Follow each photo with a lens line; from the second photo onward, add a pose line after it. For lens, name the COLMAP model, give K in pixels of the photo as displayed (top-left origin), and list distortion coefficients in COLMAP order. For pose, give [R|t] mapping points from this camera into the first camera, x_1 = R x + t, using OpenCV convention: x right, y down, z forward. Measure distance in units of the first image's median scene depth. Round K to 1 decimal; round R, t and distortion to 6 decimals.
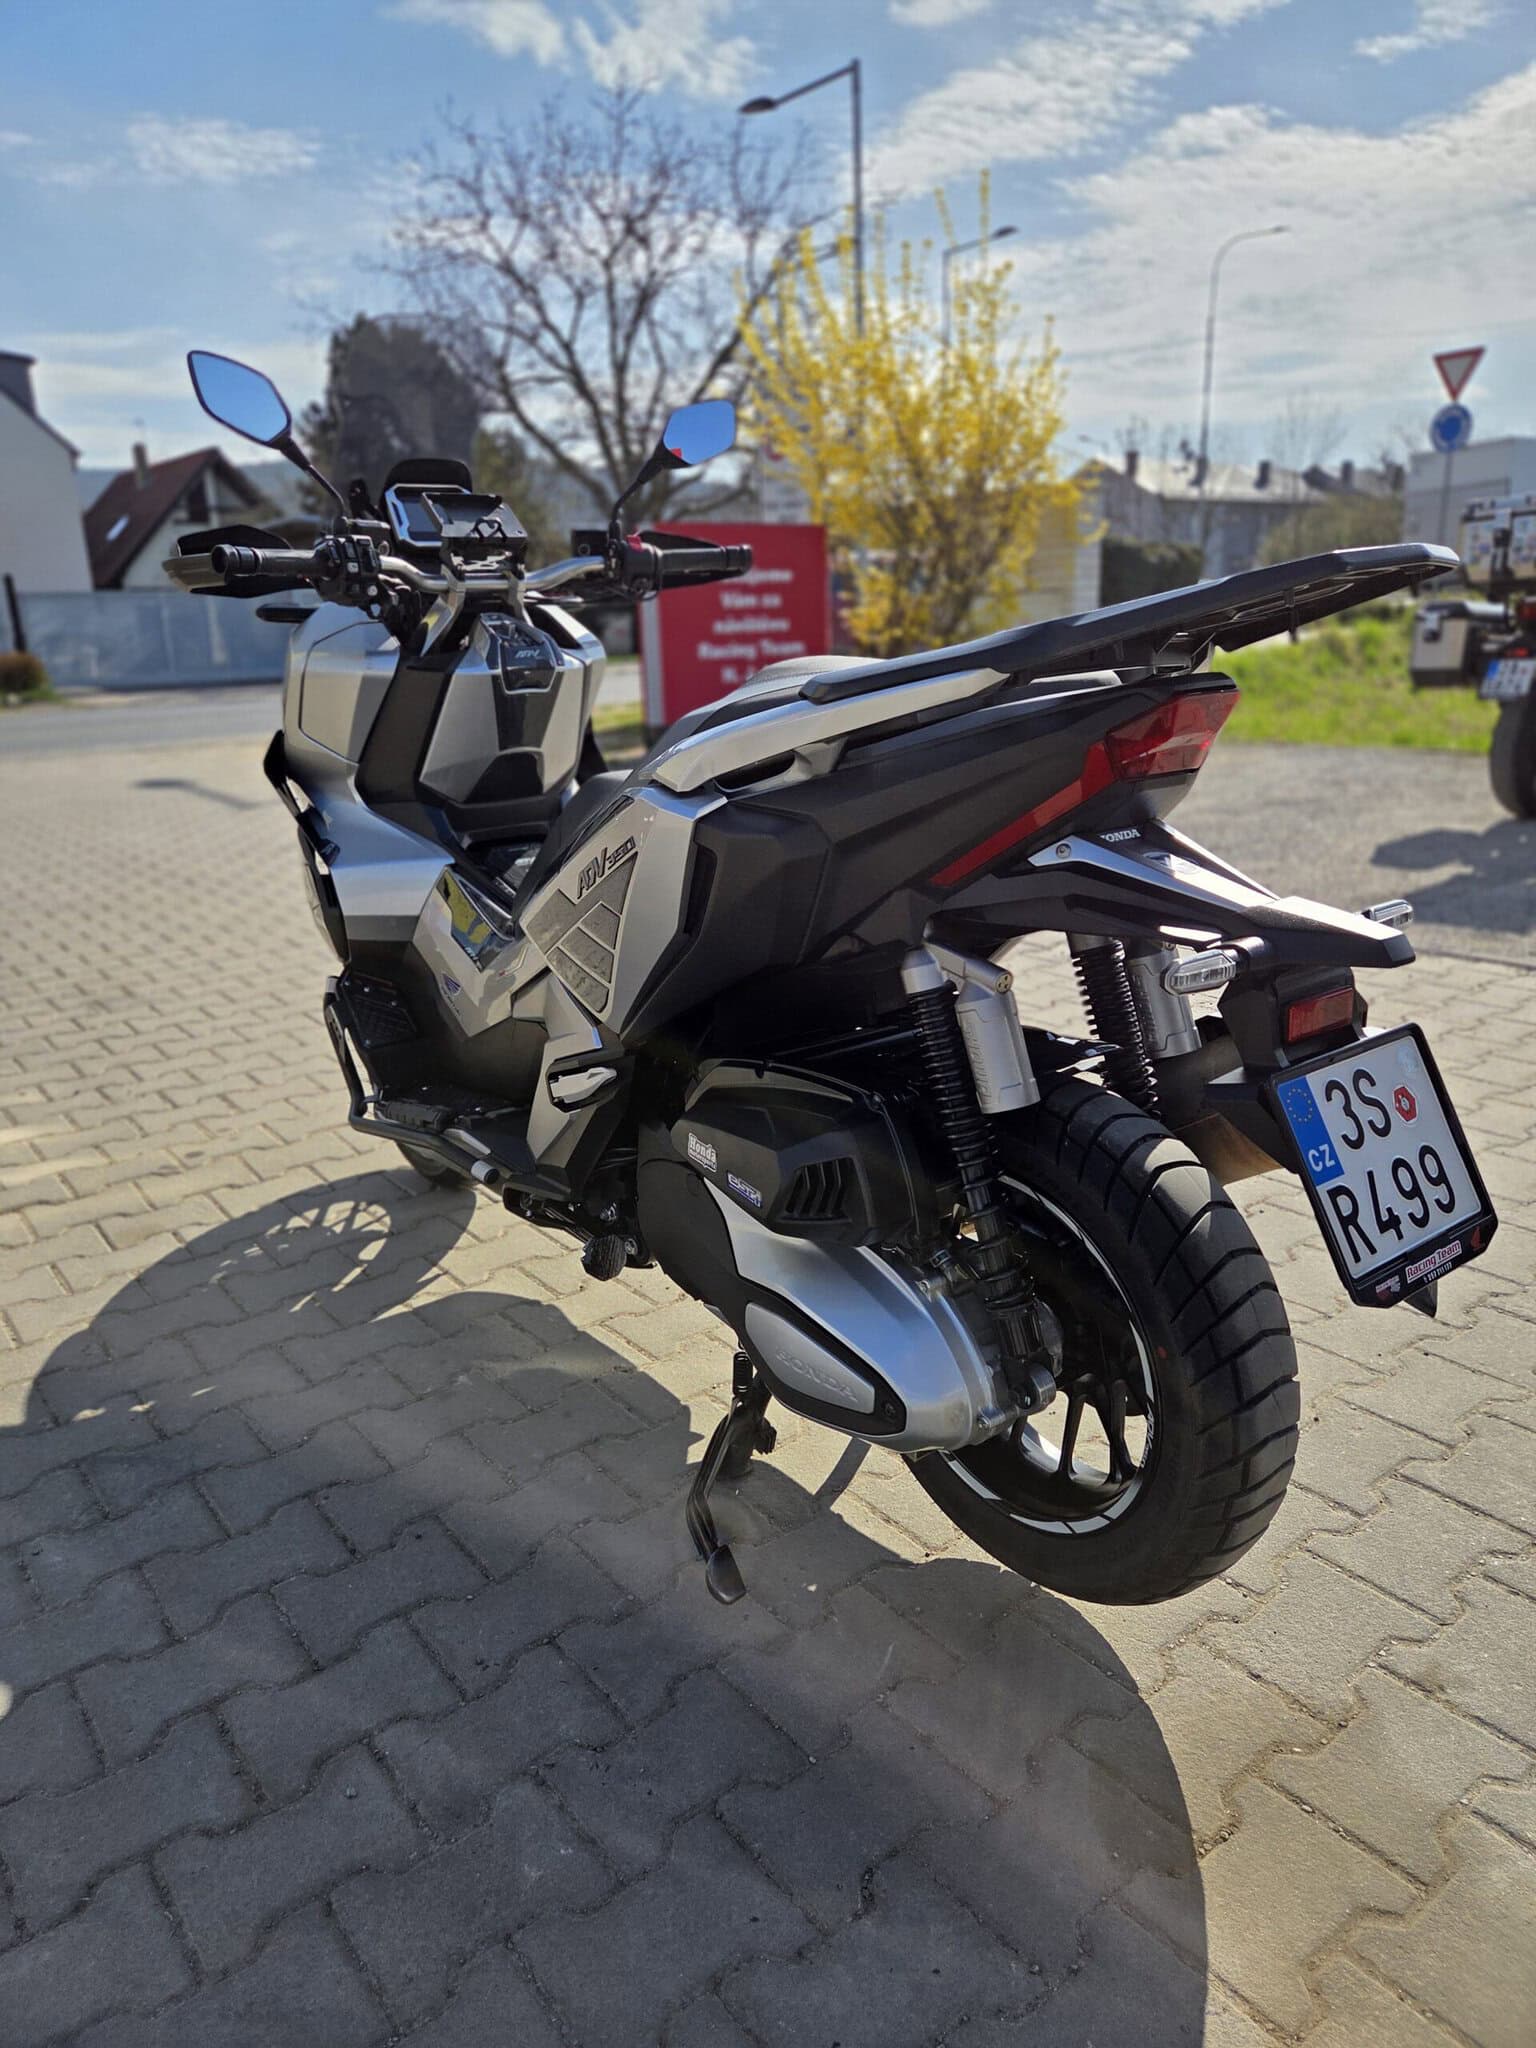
lens RADIAL K [[1372.6, 0, 755.4], [0, 1372.6, 1017.7], [0, 0, 1]] dist [0.065753, -0.050398]
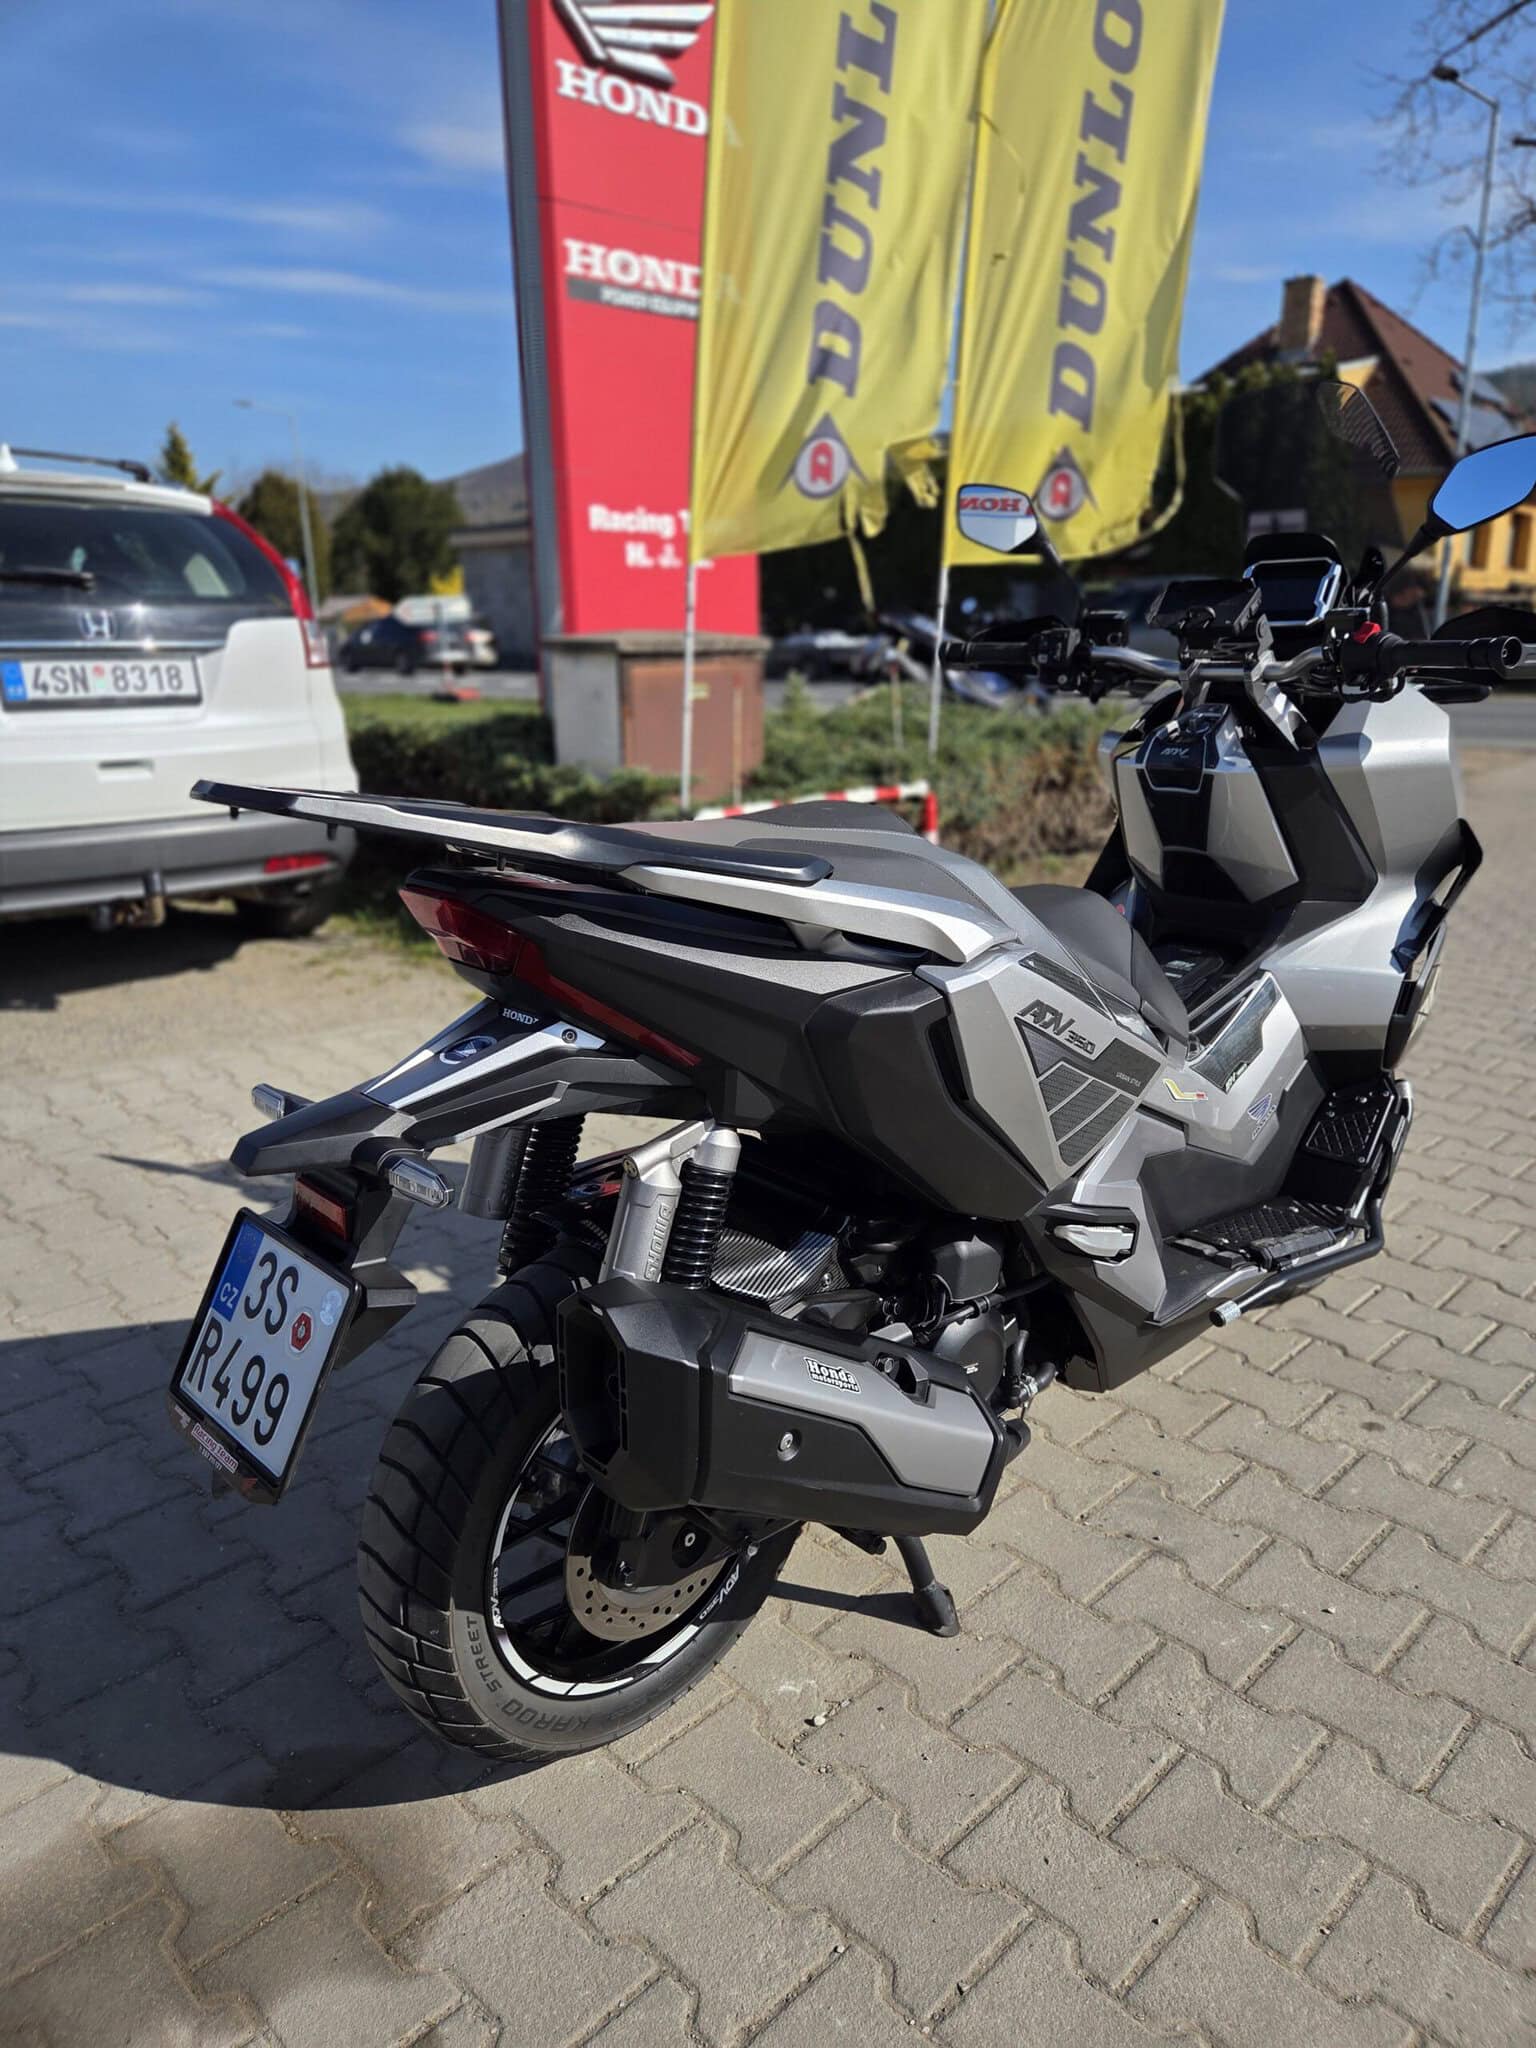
lens RADIAL K [[1372.6, 0, 762.3], [0, 1372.6, 1024.6], [0, 0, 1]] dist [0.065753, -0.050398]
pose [[0.119011, 0.312938, -0.942288, 0.737569], [-0.272622, 0.922857, 0.272053, -0.267804], [0.954732, 0.224511, 0.195144, 0.578826]]
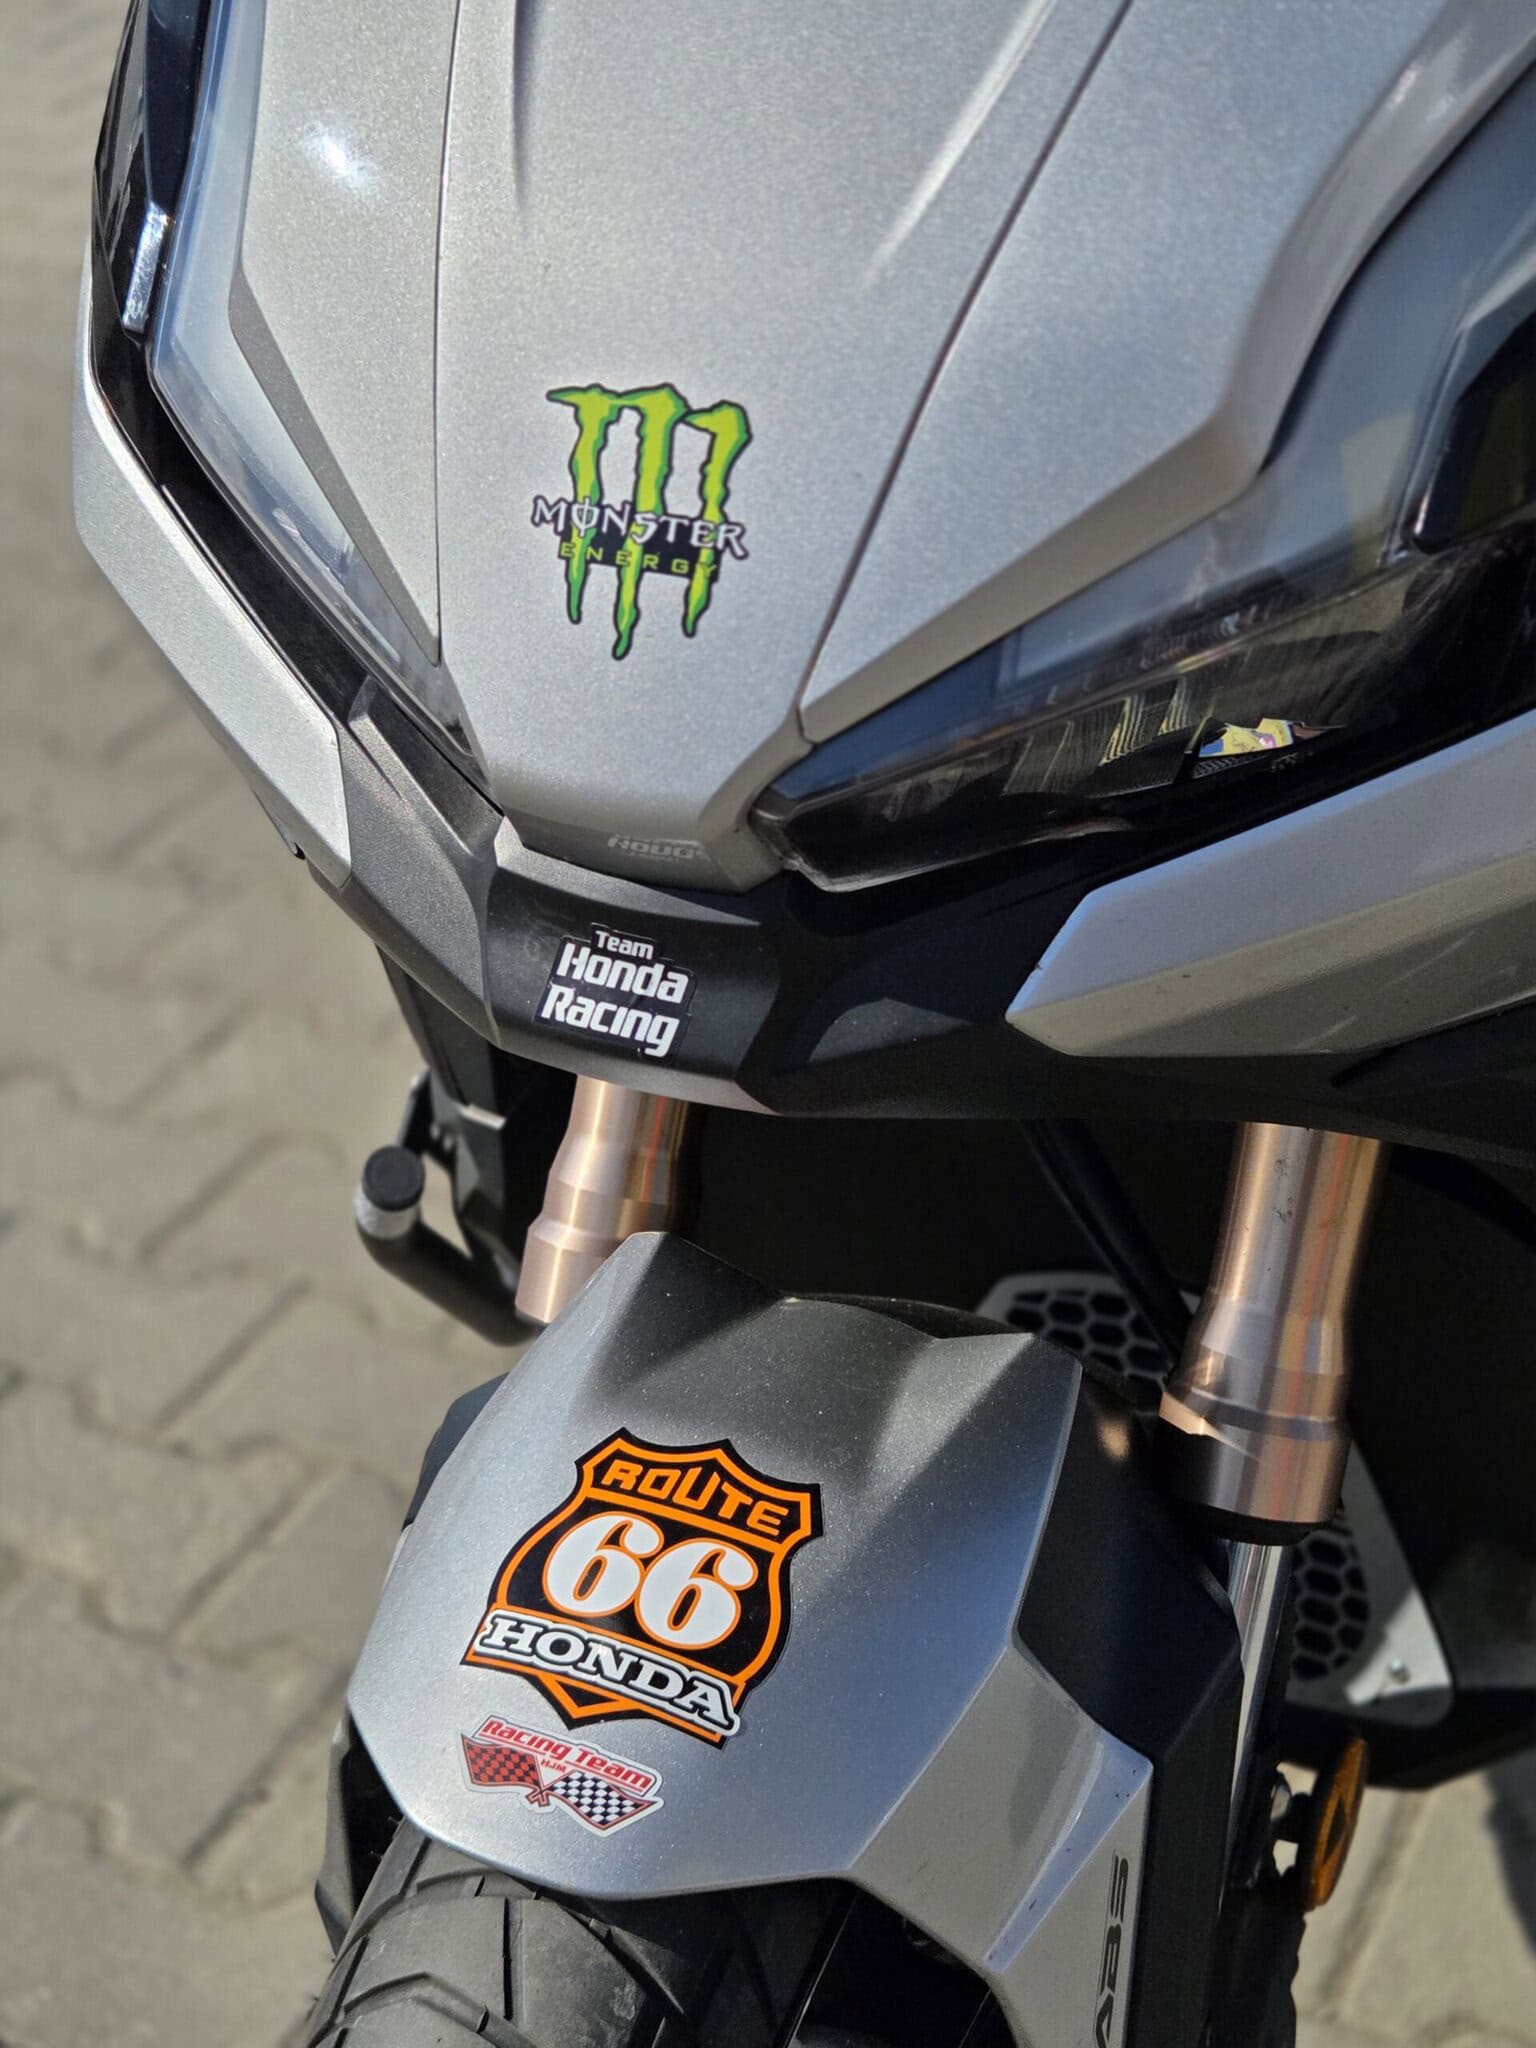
lens RADIAL K [[3452.1, 0, 760.4], [0, 3452.1, 1024.9], [0, 0, 1]] dist [0.073843, 0.000000]
pose [[-0.468929, -0.399855, 0.787541, -0.643359], [0.267225, 0.785636, 0.558003, -0.407717], [-0.841841, 0.472115, -0.261556, 1.331229]]
